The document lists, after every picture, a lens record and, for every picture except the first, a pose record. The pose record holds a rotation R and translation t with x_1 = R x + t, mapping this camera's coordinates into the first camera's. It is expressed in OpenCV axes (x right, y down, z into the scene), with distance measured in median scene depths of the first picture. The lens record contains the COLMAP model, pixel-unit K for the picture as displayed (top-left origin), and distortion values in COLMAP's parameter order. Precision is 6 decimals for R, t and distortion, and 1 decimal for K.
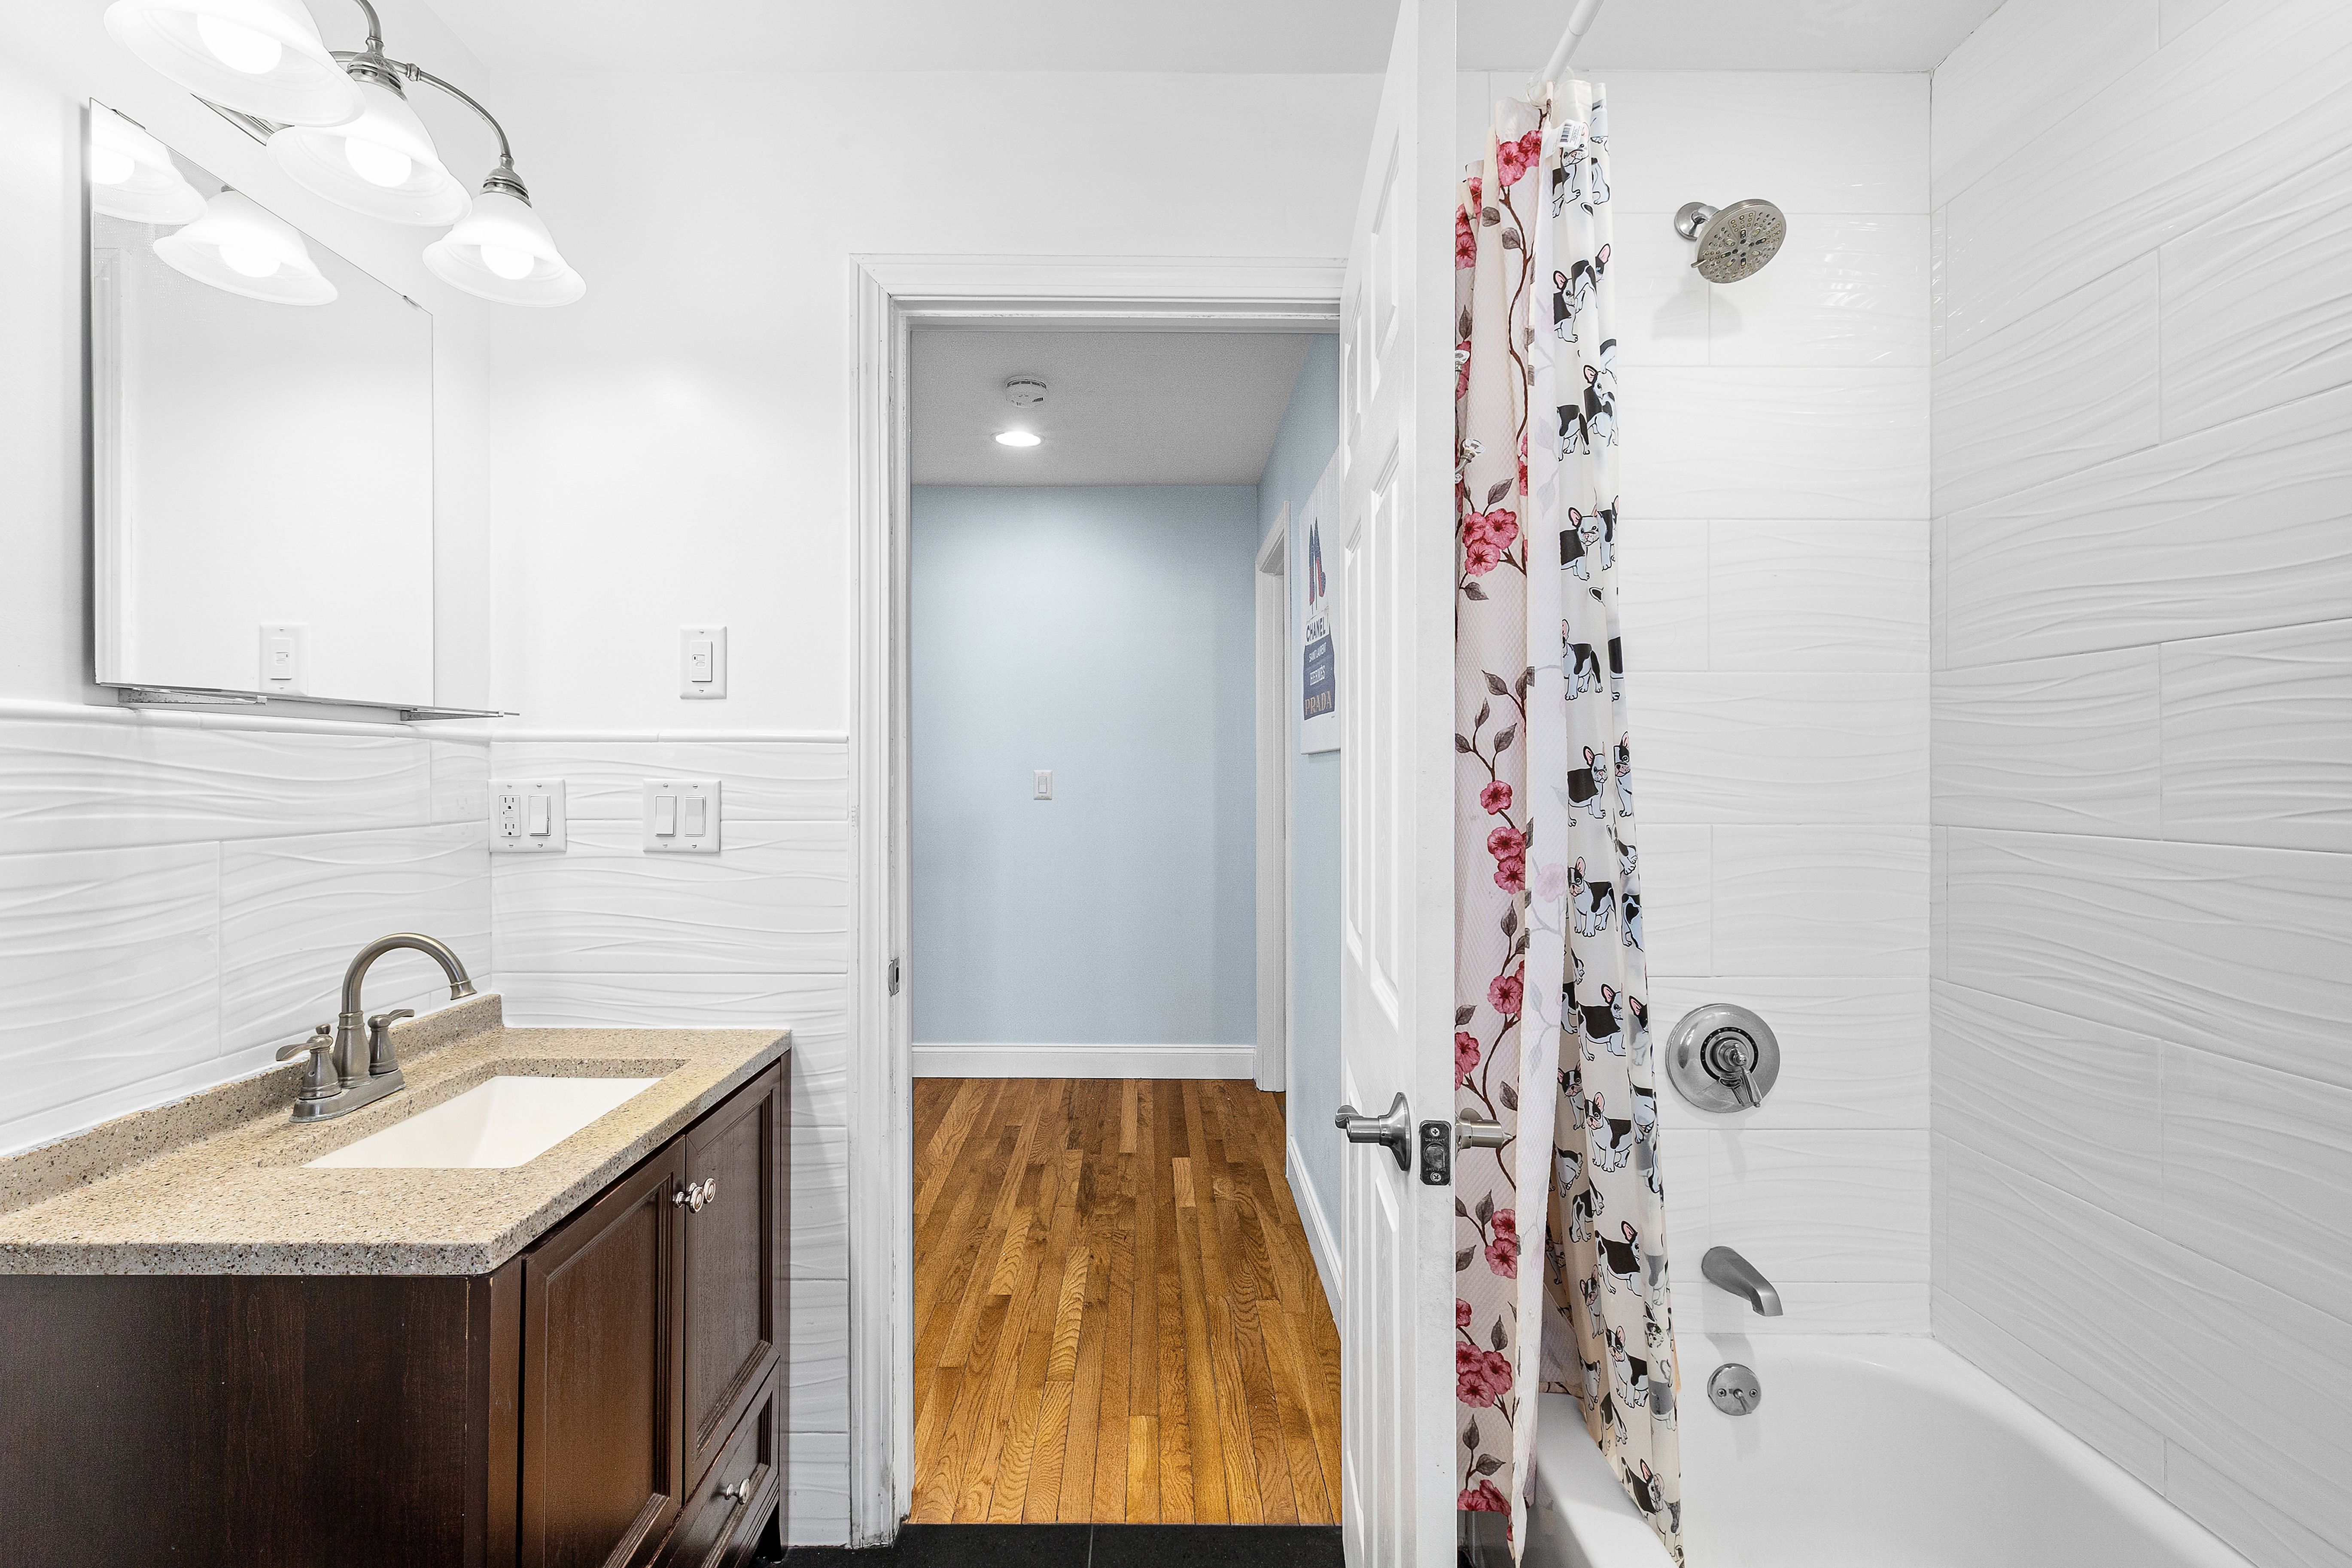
lens RADIAL K [[990.0, 0, 1178.6], [0, 990.0, 780.9], [0, 0, 1]] dist [0.002015, 0.000249]
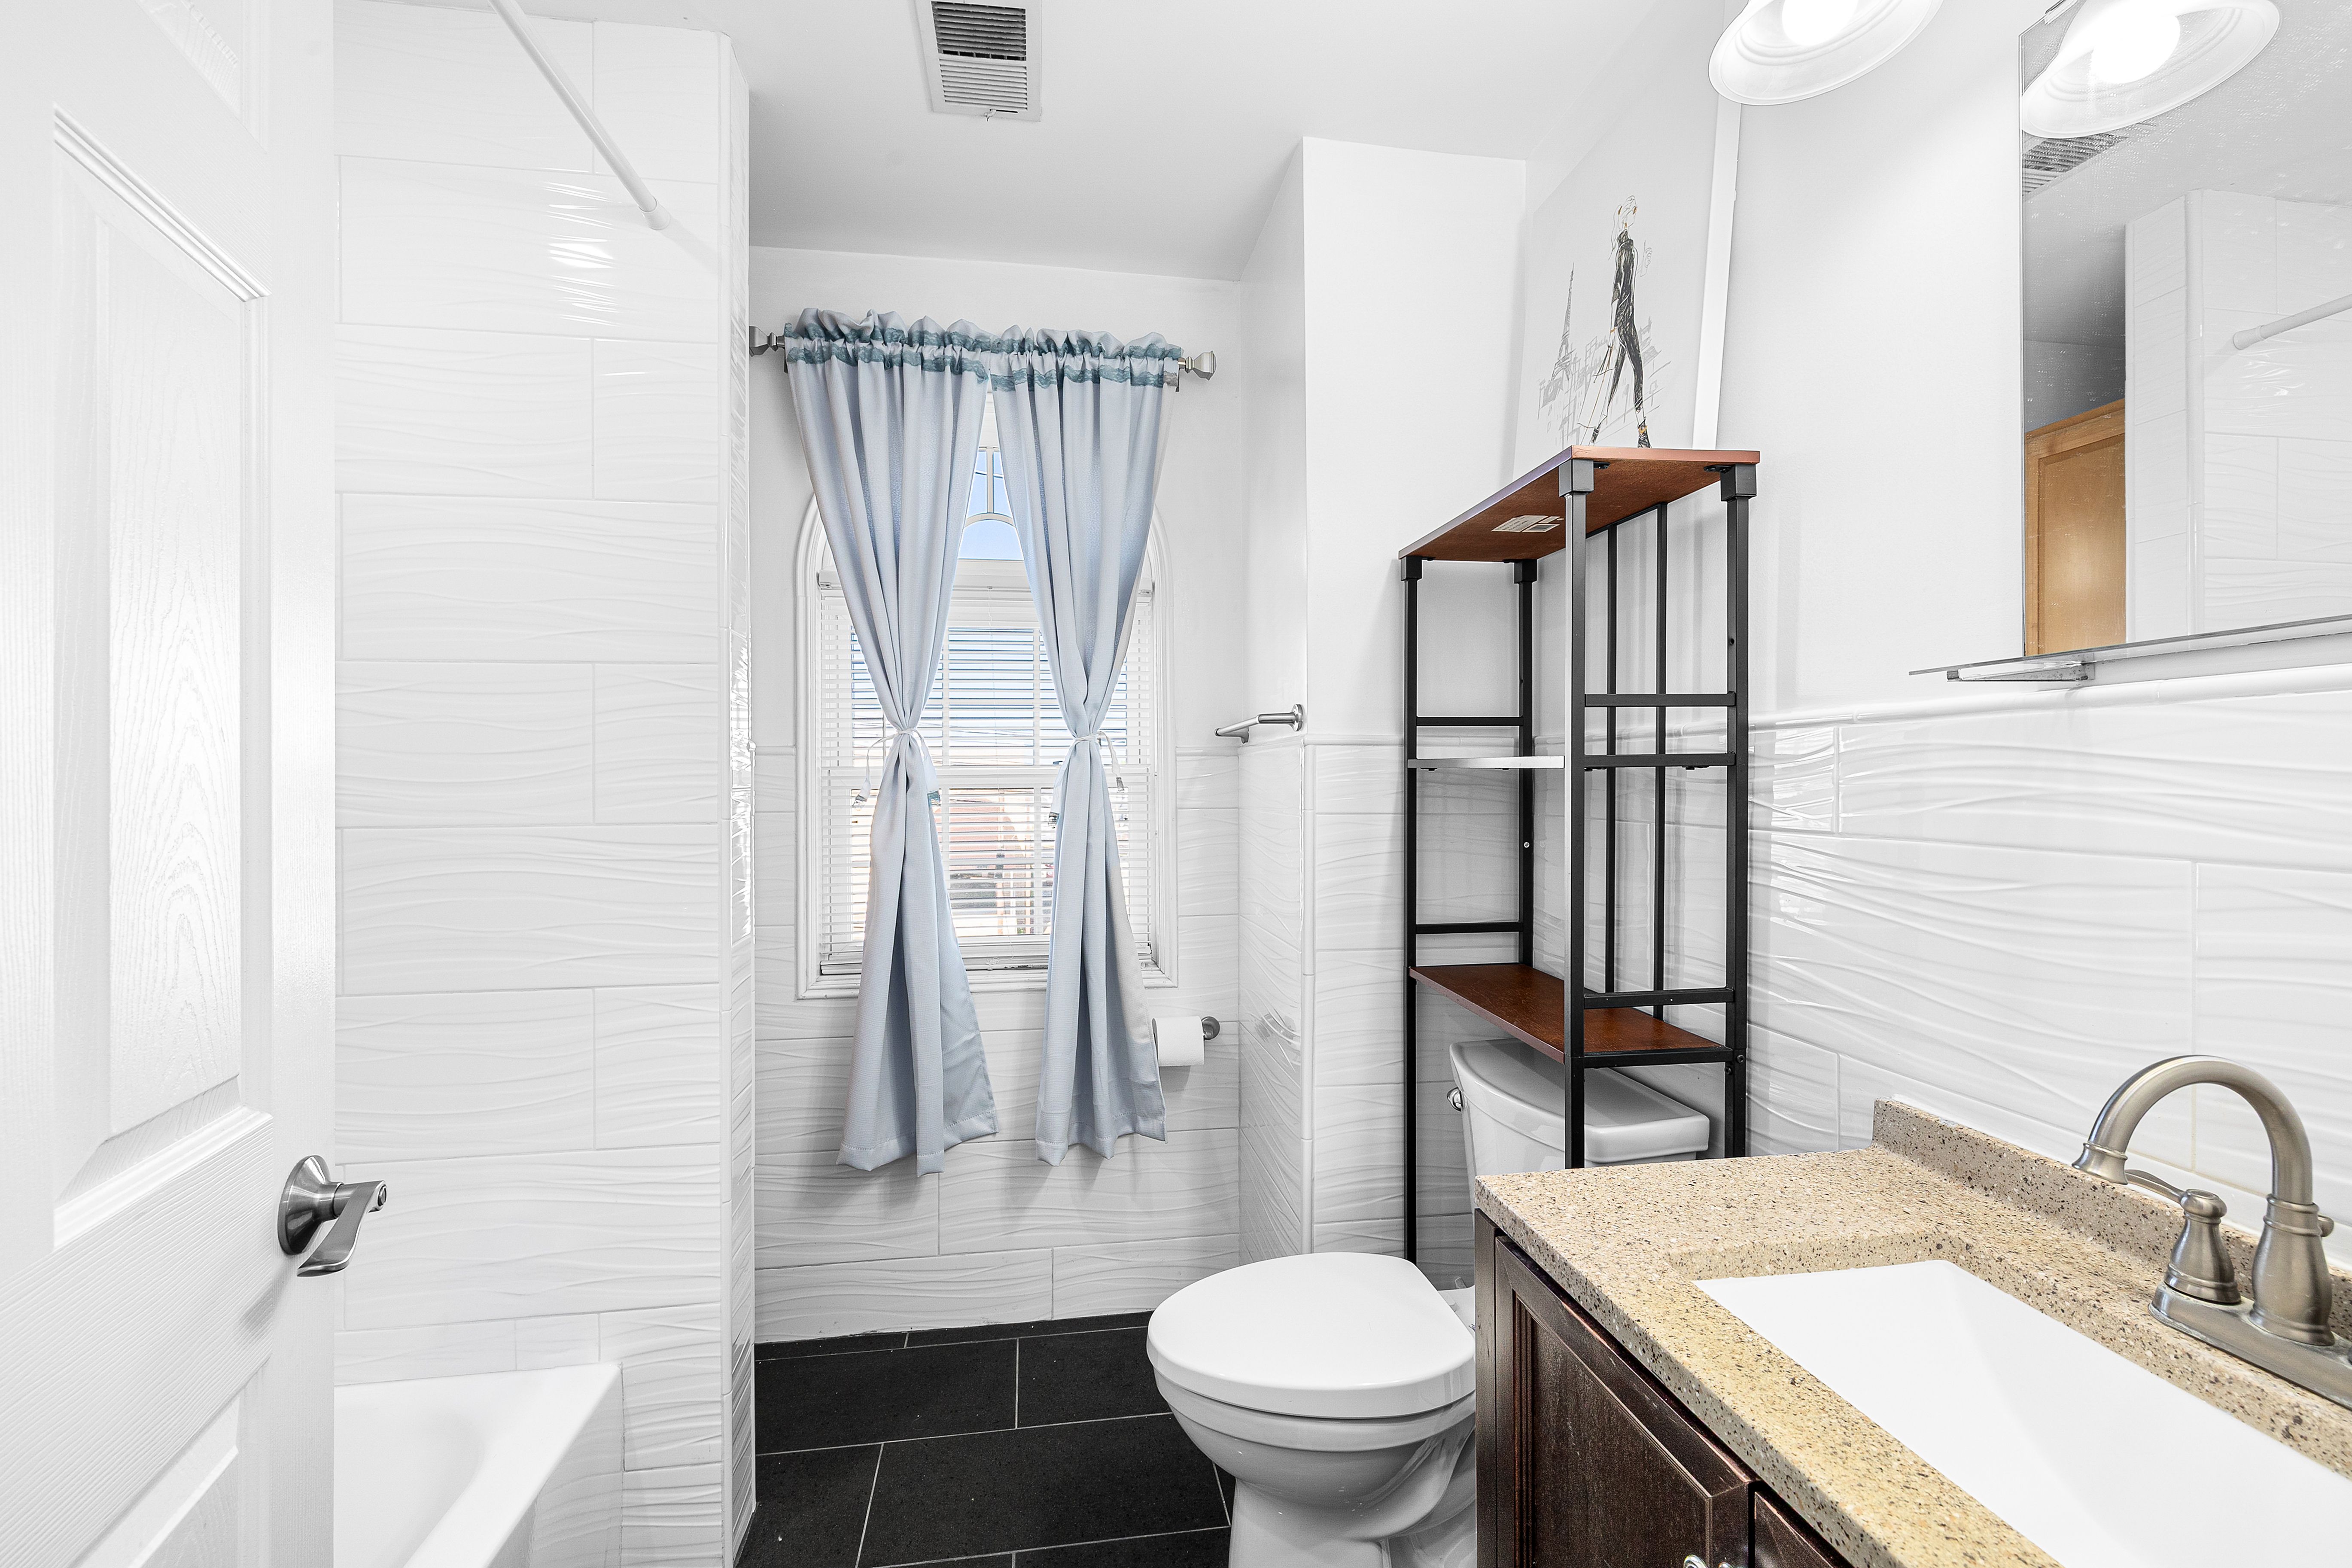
lens RADIAL K [[990.0, 0, 1164.9], [0, 990.0, 779.9], [0, 0, 1]] dist [0.002015, 0.000249]
pose [[-0.992878, -0.017292, -0.117876, -0.181503], [-0.018107, 0.999819, 0.005850, 0.013934], [0.117754, 0.007942, -0.993011, 1.753488]]
